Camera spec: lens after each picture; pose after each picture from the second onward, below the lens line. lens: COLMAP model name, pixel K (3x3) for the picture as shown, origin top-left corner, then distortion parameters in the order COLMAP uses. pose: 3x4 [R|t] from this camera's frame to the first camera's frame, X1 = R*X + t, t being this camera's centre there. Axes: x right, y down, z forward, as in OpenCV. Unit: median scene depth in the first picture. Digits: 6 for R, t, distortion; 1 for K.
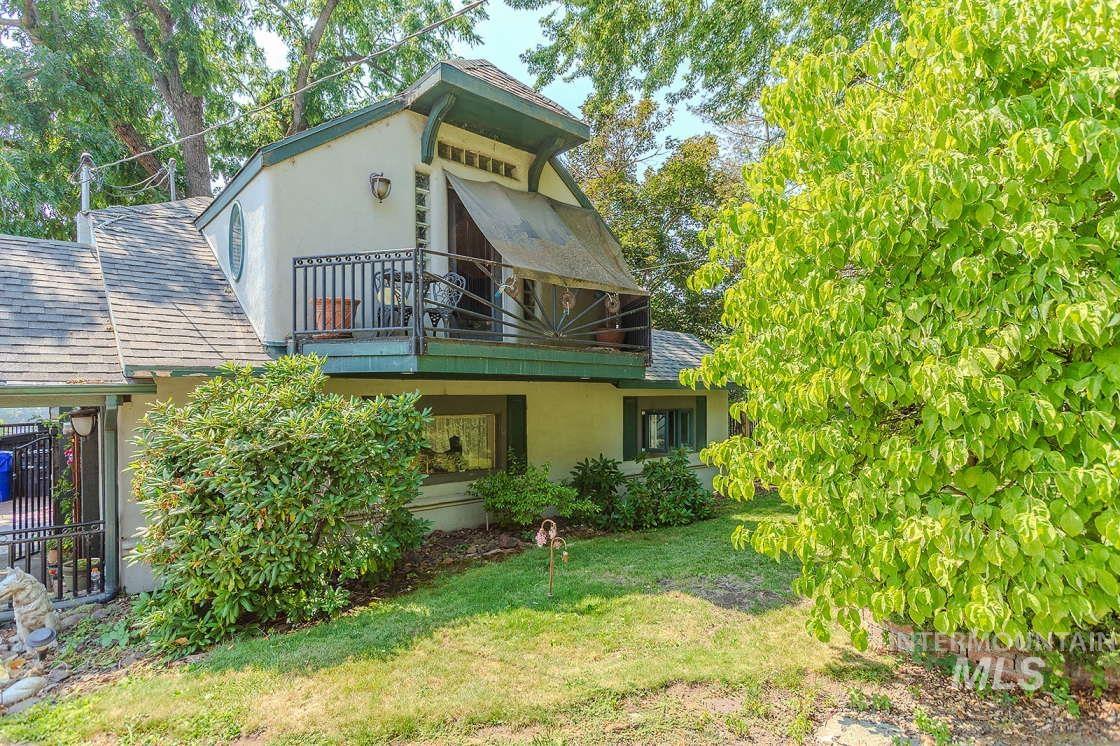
lens RADIAL K [[585.7, 0, 559.7], [0, 585.7, 390.6], [0, 0, 1]] dist [0.004586, -0.001321]
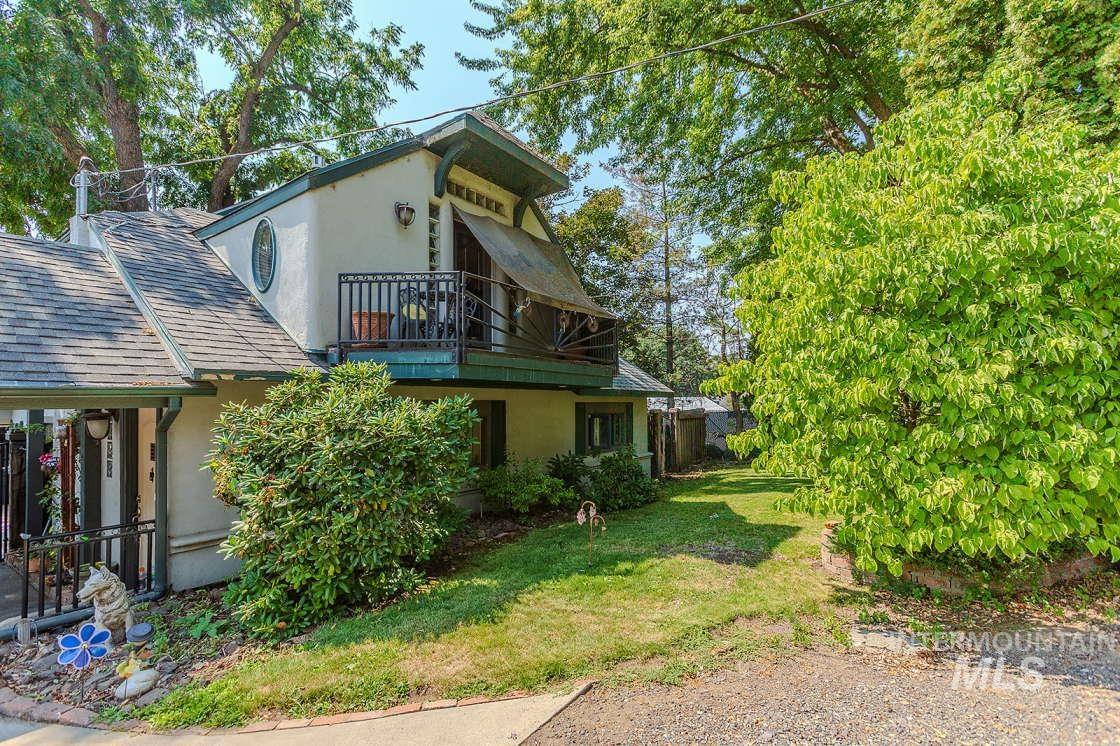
lens RADIAL K [[512.5, 0, 565.0], [0, 512.5, 387.5], [0, 0, 1]] dist [-0.000350, 0.000640]
pose [[0.977225, 0.008325, 0.212040, -0.243345], [-0.003431, 0.999719, -0.023437, 0.008298], [-0.212176, 0.022176, 0.976980, -0.026068]]
